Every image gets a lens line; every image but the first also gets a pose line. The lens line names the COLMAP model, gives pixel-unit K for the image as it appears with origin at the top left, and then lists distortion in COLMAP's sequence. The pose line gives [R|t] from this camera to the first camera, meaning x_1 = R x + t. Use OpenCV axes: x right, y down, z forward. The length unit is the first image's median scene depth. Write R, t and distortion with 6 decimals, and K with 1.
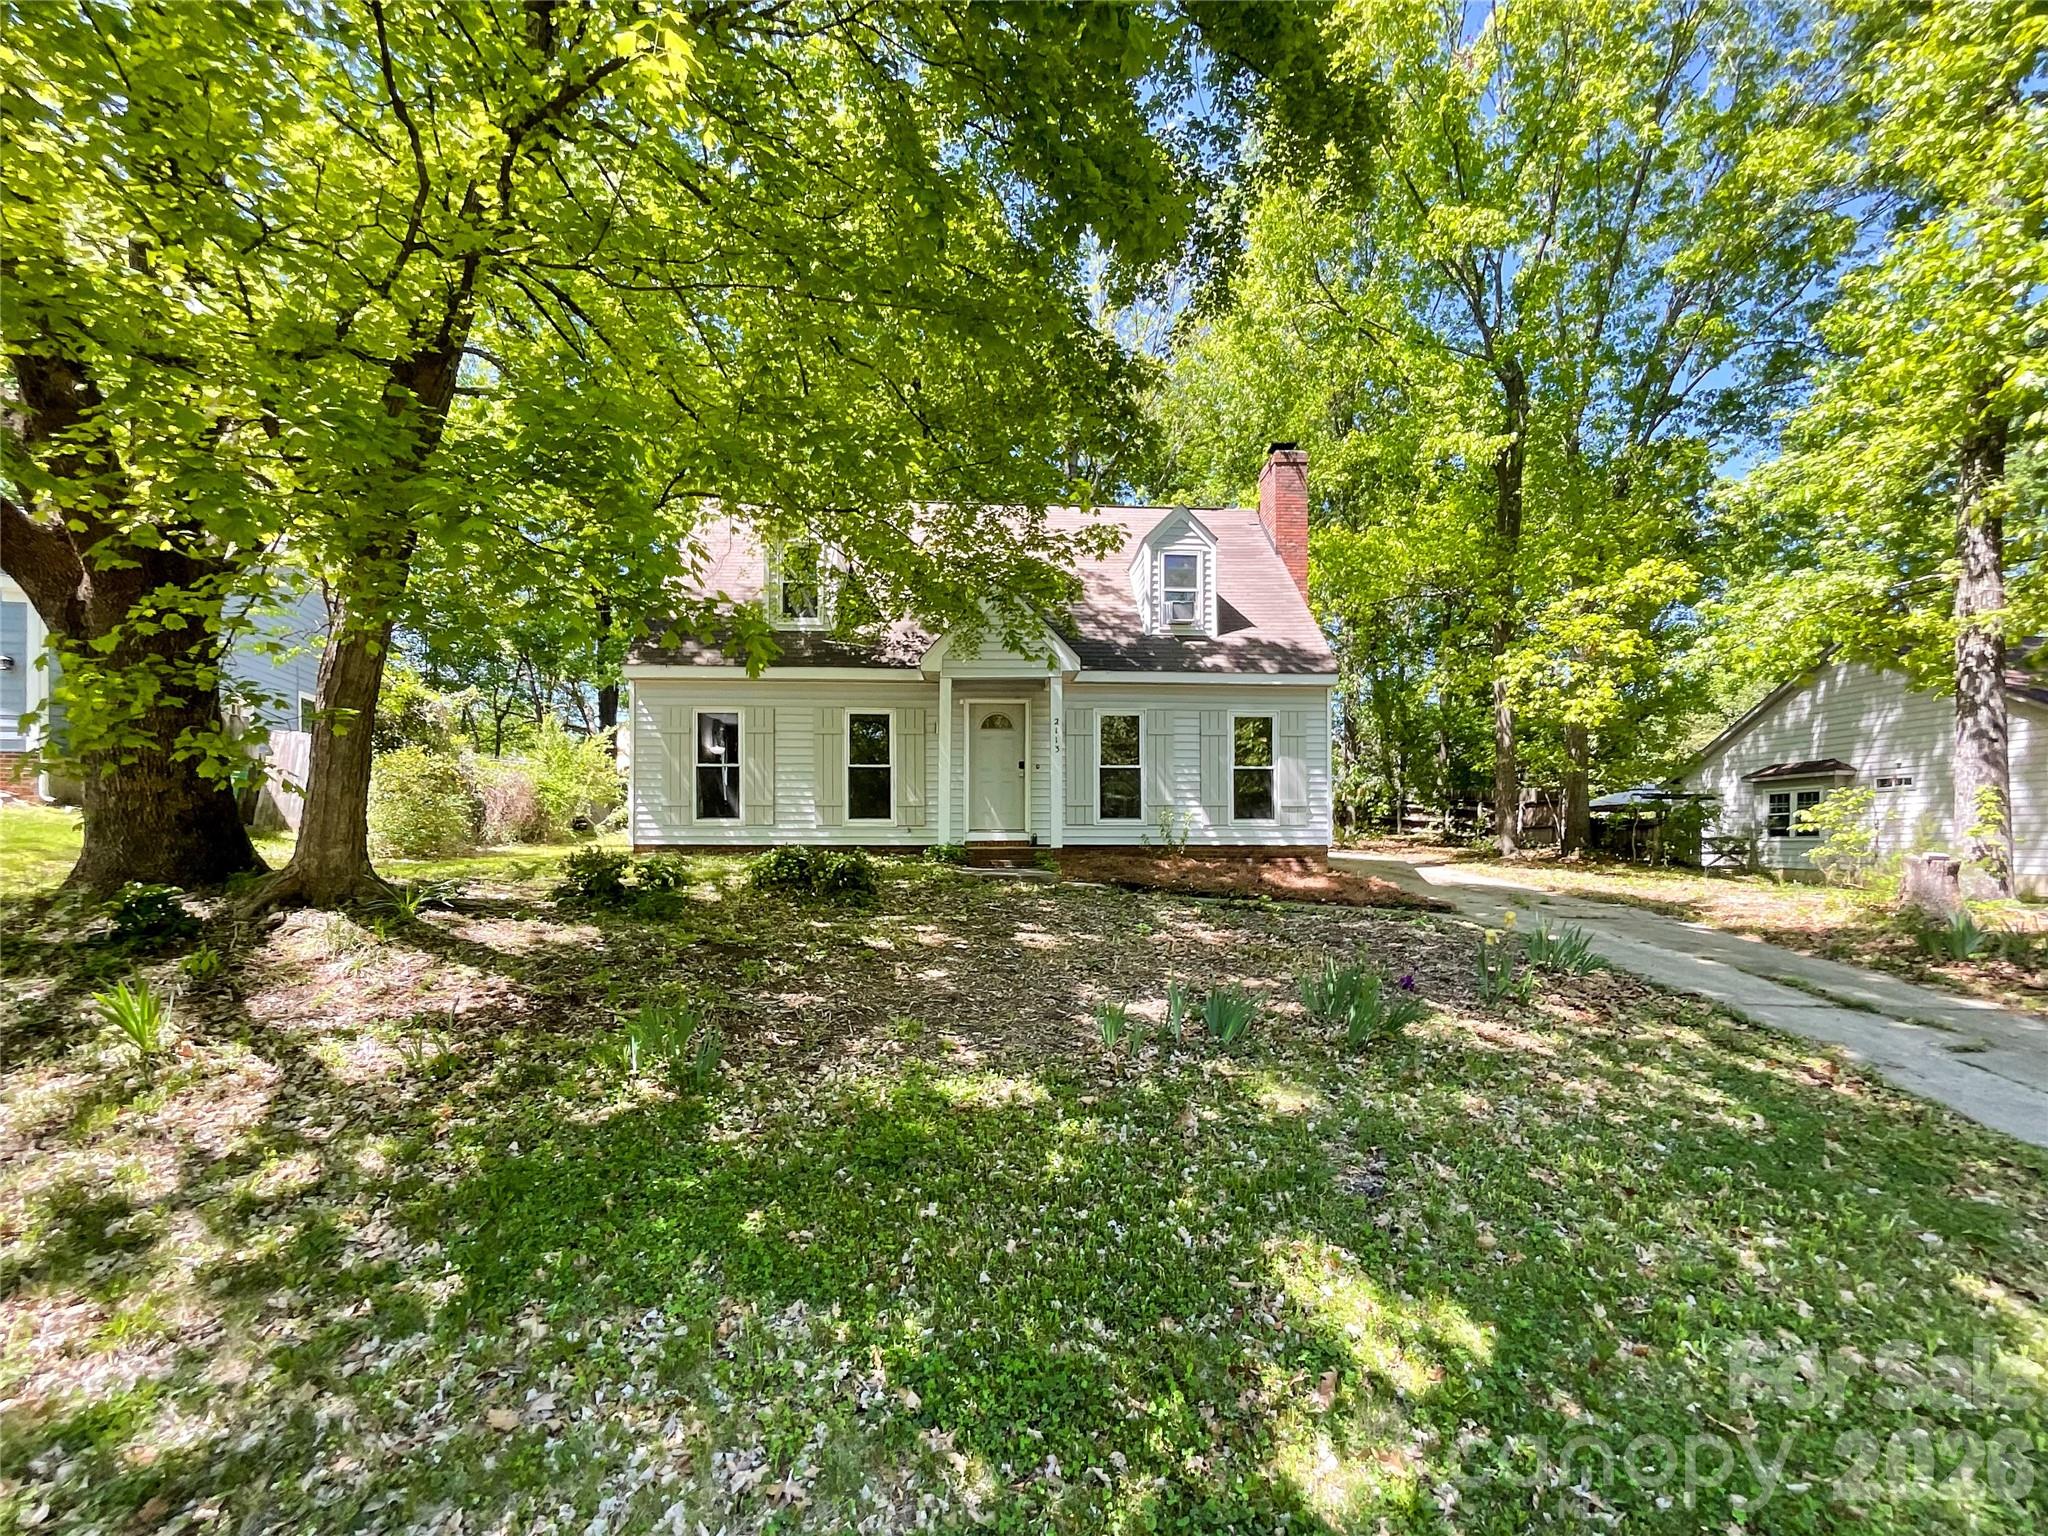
lens RADIAL K [[829.8, 0, 1024.0], [0, 829.8, 768.0], [0, 0, 1]] dist [0.002359, 0.000109]
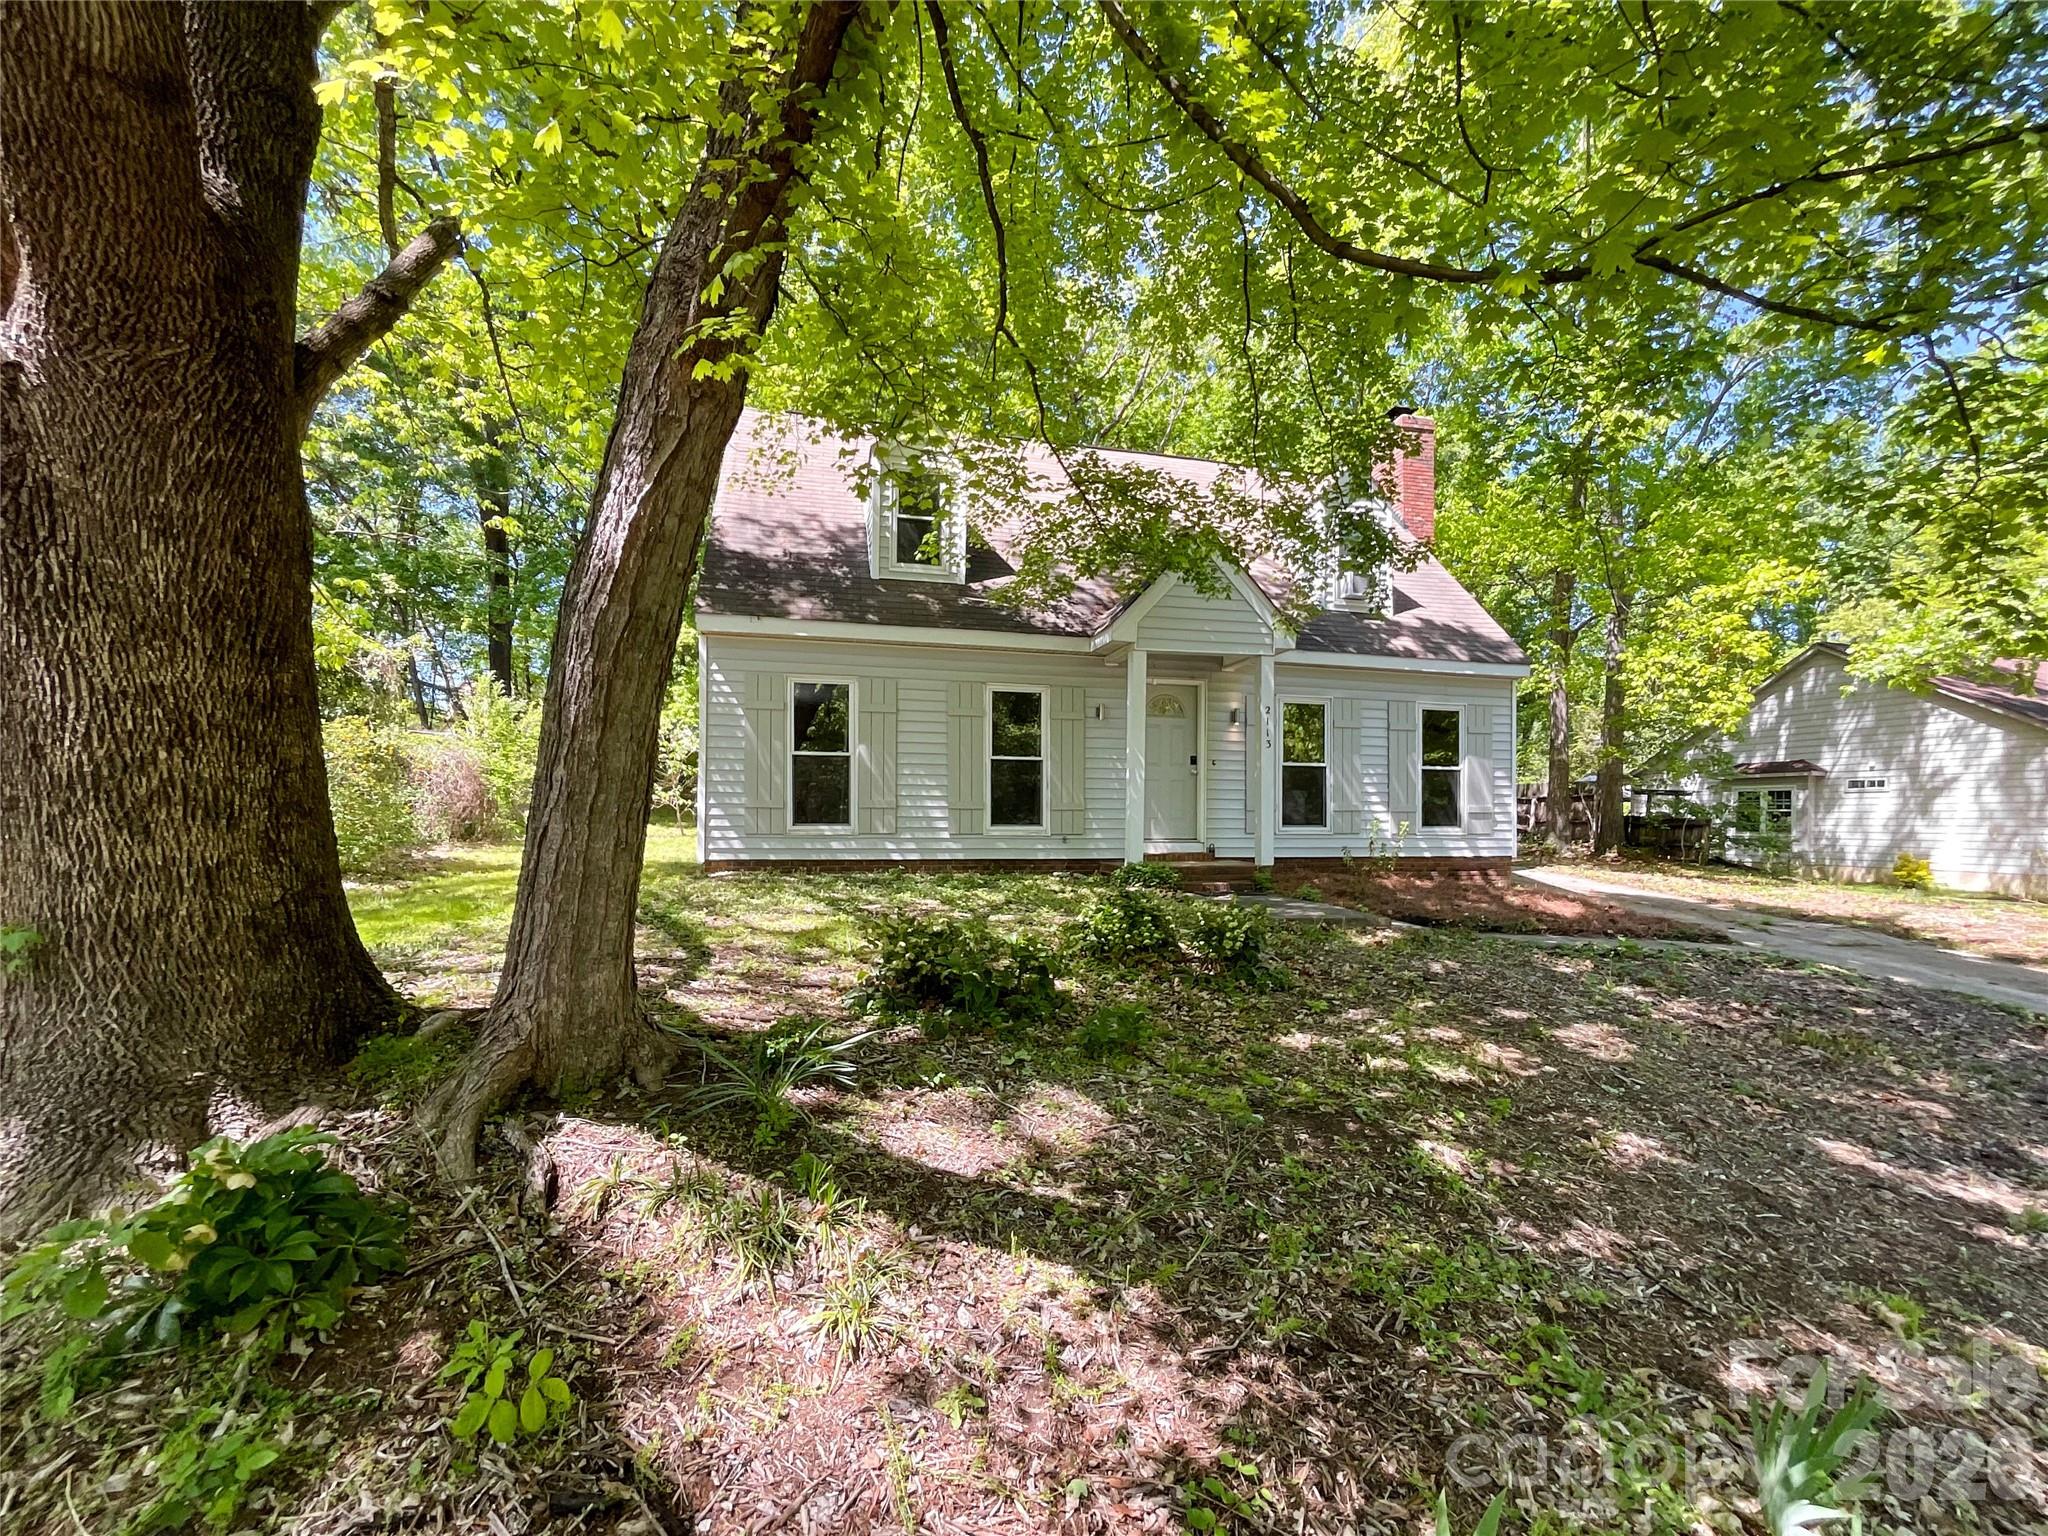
lens RADIAL K [[816.9, 0, 1024.0], [0, 816.9, 768.0], [0, 0, 1]] dist [-0.001712, -0.000105]
pose [[0.983193, 0.017096, 0.181769, -0.310843], [-0.023315, 0.999212, 0.032131, -0.017908], [-0.181076, -0.035829, 0.982816, 0.233890]]
